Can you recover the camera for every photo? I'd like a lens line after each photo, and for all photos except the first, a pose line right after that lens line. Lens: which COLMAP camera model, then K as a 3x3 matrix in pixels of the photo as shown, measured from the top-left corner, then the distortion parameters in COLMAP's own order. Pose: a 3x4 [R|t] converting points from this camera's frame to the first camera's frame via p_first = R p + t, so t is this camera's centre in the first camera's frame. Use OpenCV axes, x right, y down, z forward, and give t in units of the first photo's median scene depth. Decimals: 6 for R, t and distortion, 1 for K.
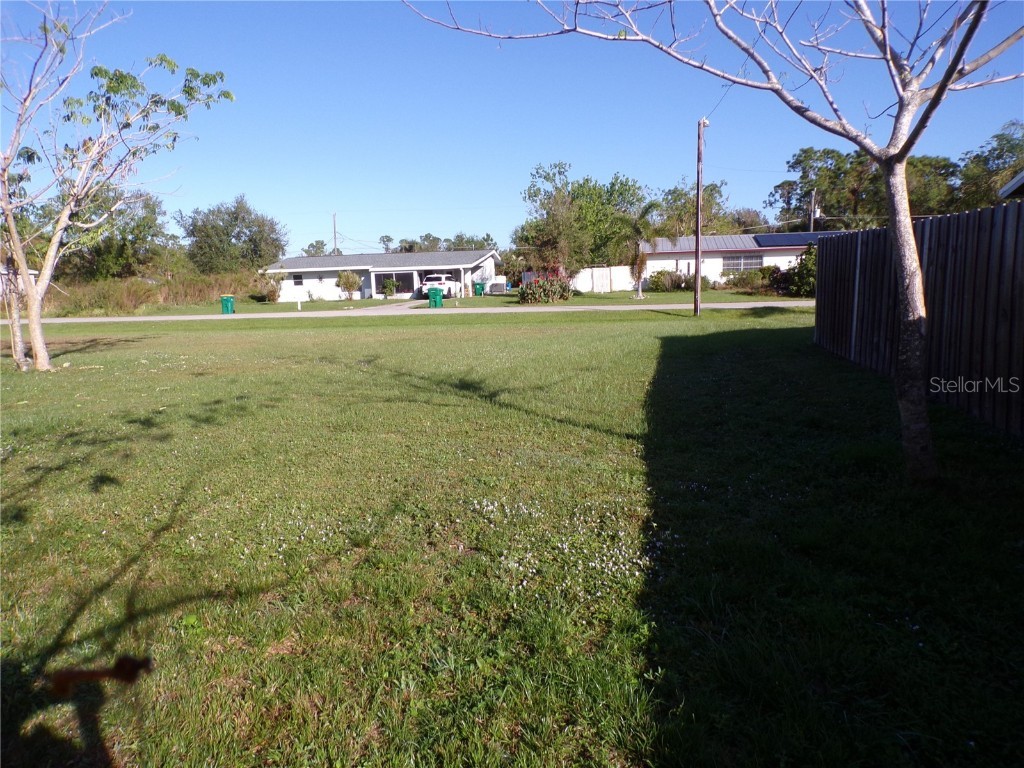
lens RADIAL K [[689.9, 0, 509.4], [0, 689.9, 386.8], [0, 0, 1]] dist [-0.020698, 0.022264]
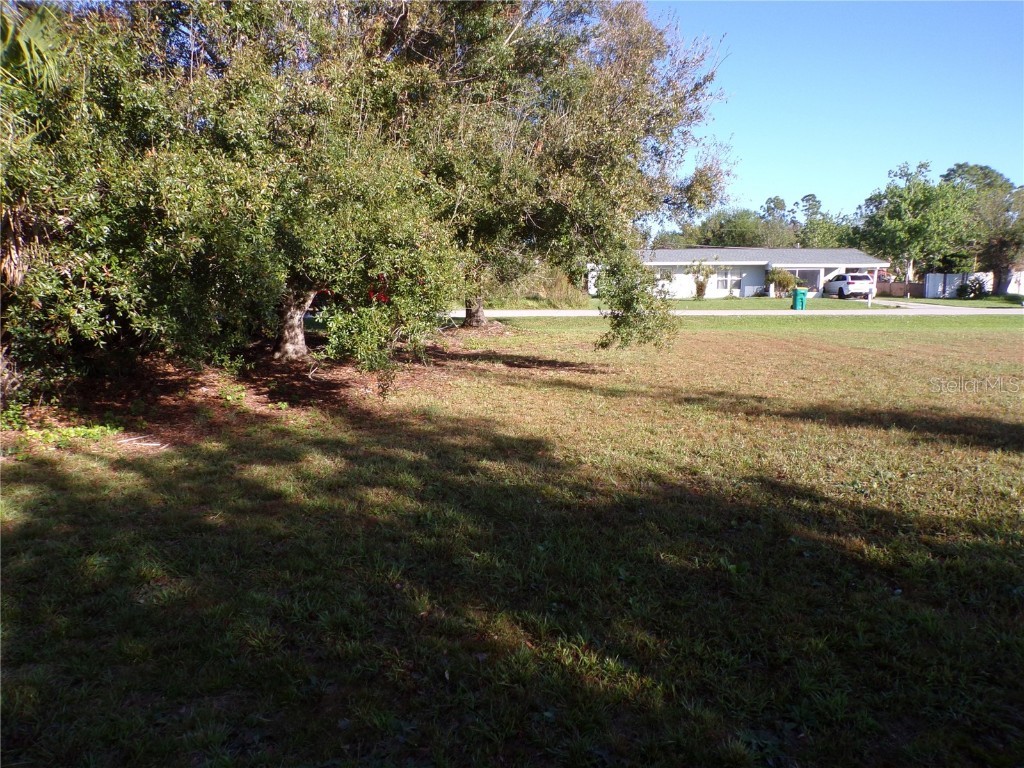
lens RADIAL K [[689.9, 0, 507.6], [0, 689.9, 387.5], [0, 0, 1]] dist [-0.020698, 0.022264]
pose [[0.985065, -0.000046, 0.172185, -3.610841], [0.001109, 0.999981, -0.006075, -0.007755], [-0.172181, 0.006175, 0.985046, 0.783472]]
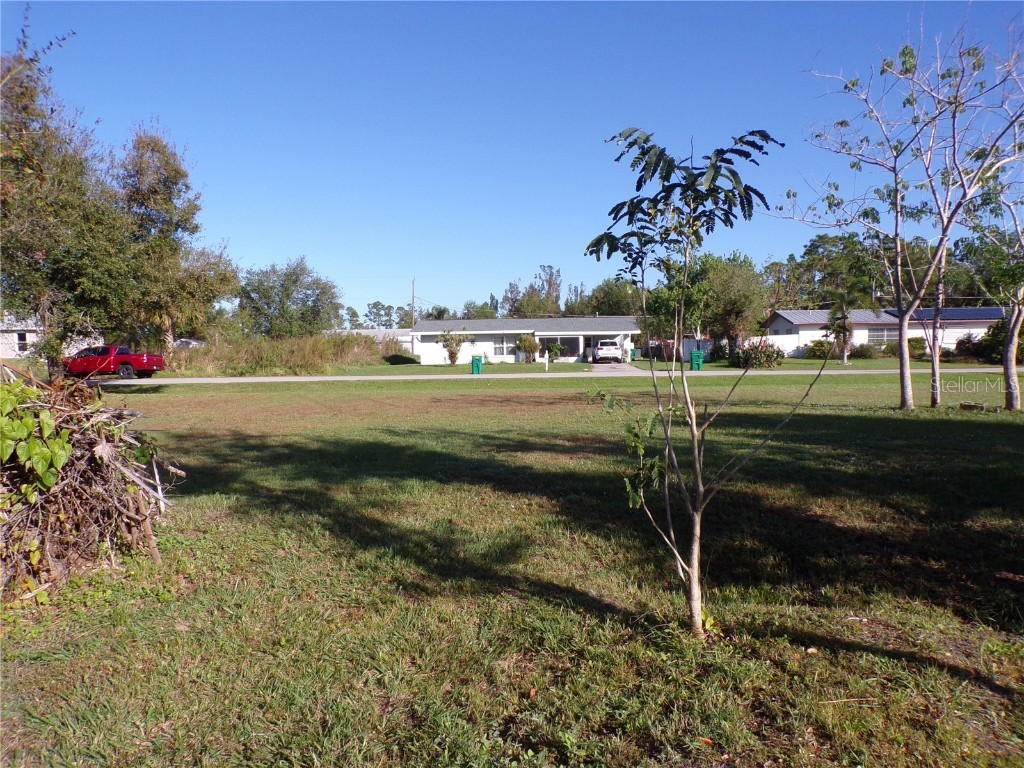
lens RADIAL K [[689.9, 0, 506.0], [0, 689.9, 387.7], [0, 0, 1]] dist [-0.020698, 0.022264]
pose [[0.988831, 0.008312, 0.148807, -2.015778], [0.006496, 0.995091, -0.098753, 0.052226], [-0.148897, 0.098616, 0.983923, 0.037531]]
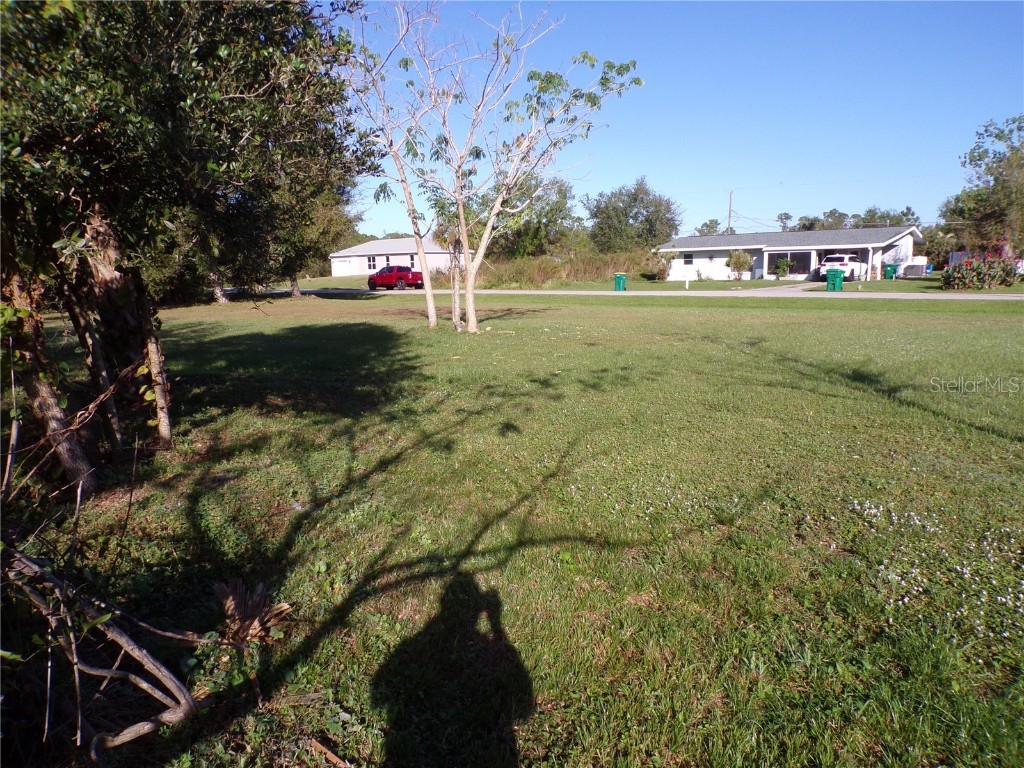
lens RADIAL K [[689.9, 0, 509.7], [0, 689.9, 386.1], [0, 0, 1]] dist [-0.020698, 0.022264]
pose [[0.855596, 0.098720, -0.508144, 0.003013], [-0.084561, 0.995115, 0.050945, 0.003230], [0.510691, -0.000619, 0.859764, -0.010586]]
